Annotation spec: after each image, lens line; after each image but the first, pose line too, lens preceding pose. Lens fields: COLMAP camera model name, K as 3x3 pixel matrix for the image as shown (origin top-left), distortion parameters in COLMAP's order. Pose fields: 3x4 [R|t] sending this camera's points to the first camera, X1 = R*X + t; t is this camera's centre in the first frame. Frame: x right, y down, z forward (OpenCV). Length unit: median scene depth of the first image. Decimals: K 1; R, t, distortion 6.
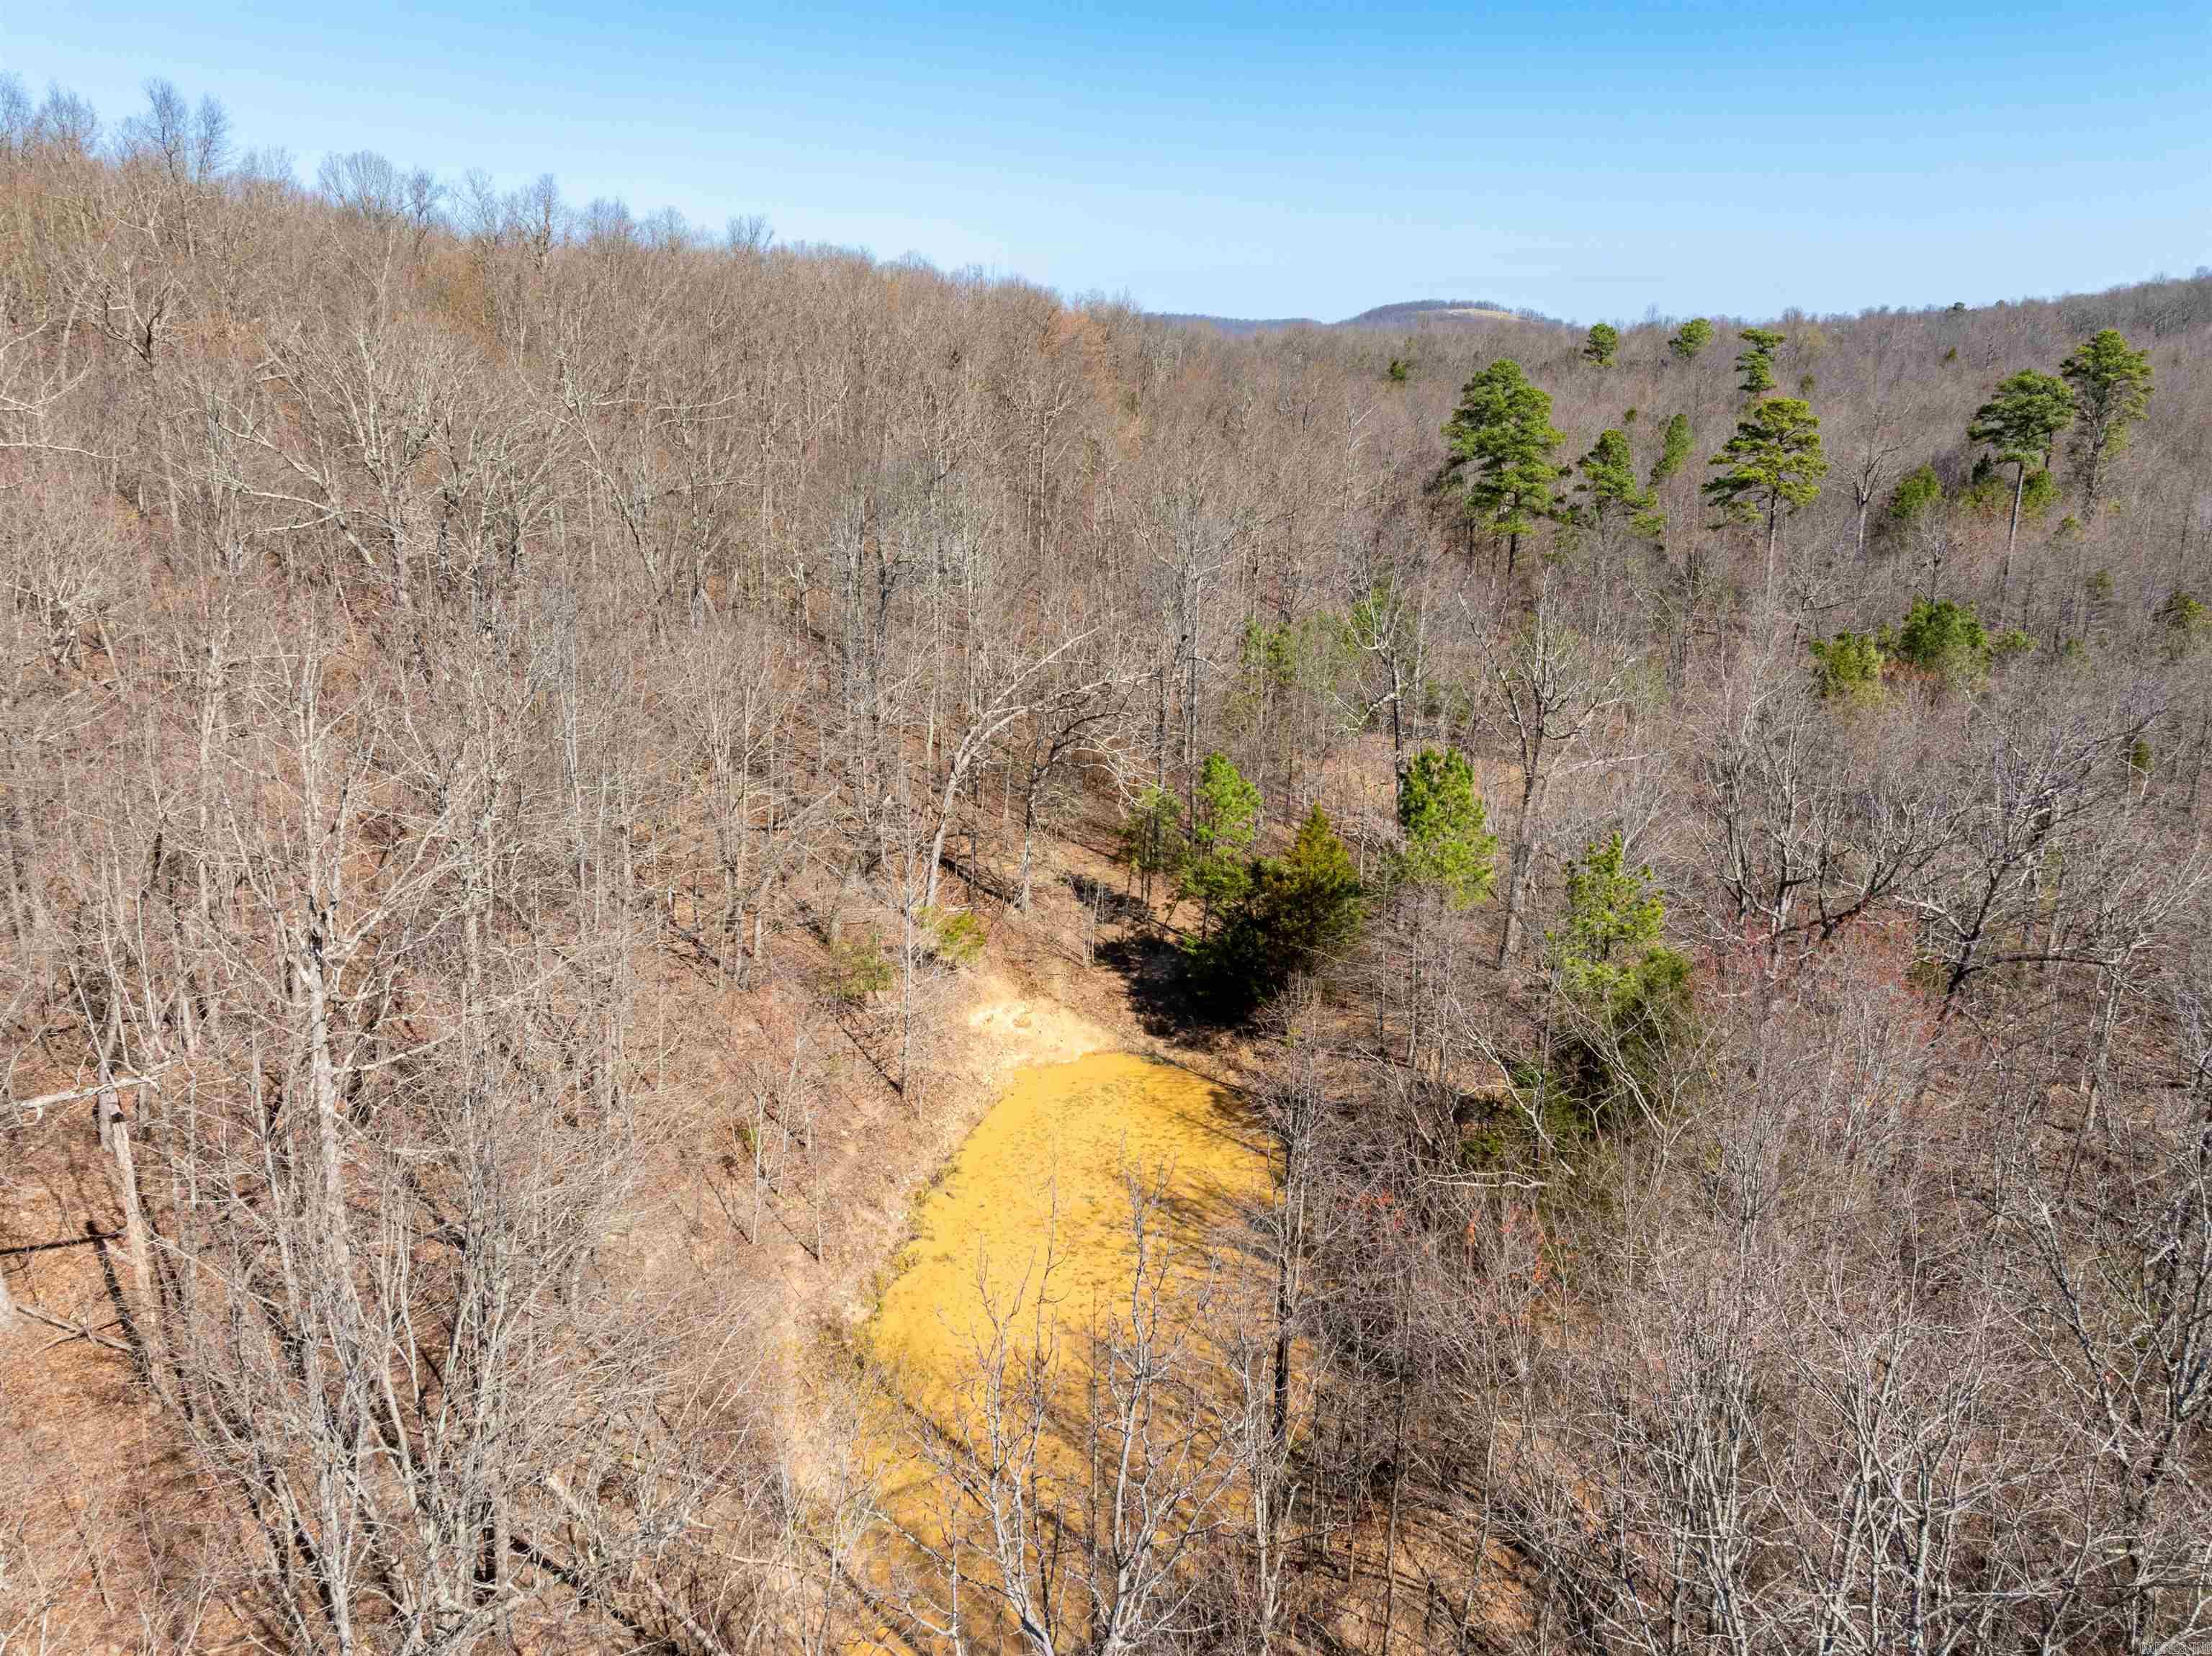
lens RADIAL K [[1534.5, 0, 1109.6], [0, 1534.5, 831.5], [0, 0, 1]] dist [-0.000284, -0.000569]
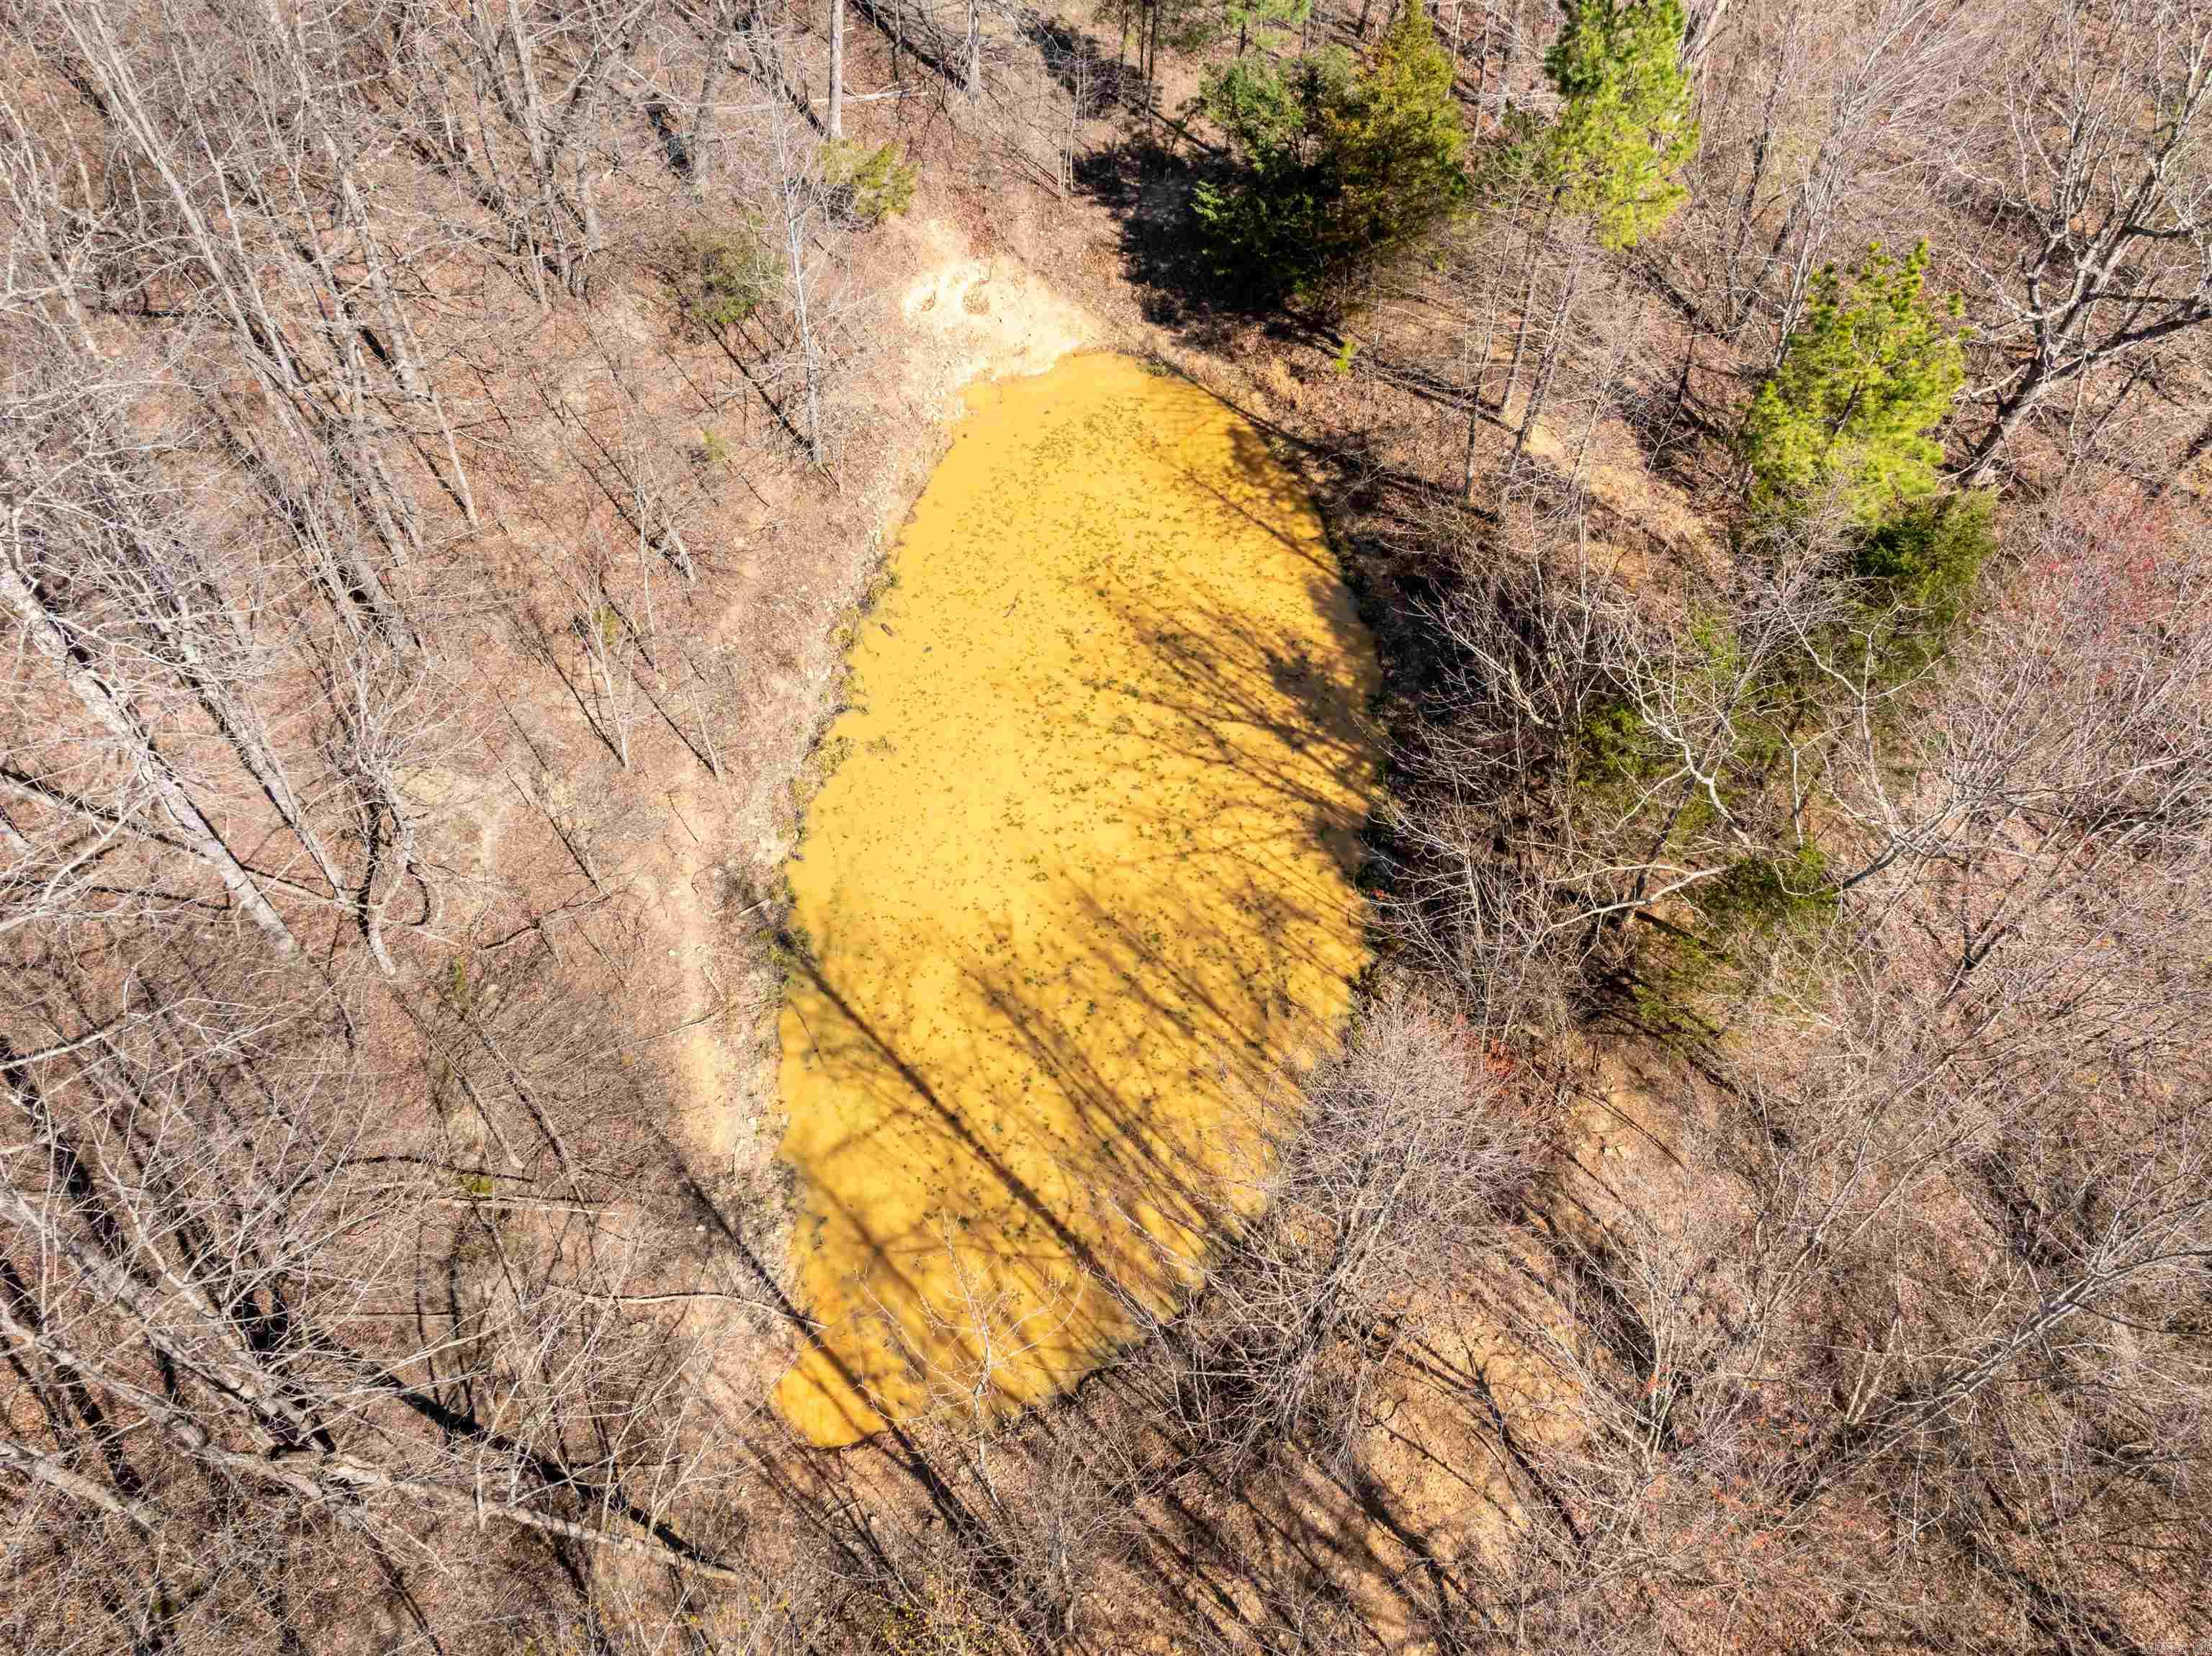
lens RADIAL K [[1559.8, 0, 1101.7], [0, 1559.8, 823.7], [0, 0, 1]] dist [-0.033116, 0.020773]
pose [[0.999993, -0.002436, -0.002777, 0.005244], [0.003618, 0.797431, 0.603399, -0.140715], [0.000745, -0.603405, 0.797434, 0.289542]]
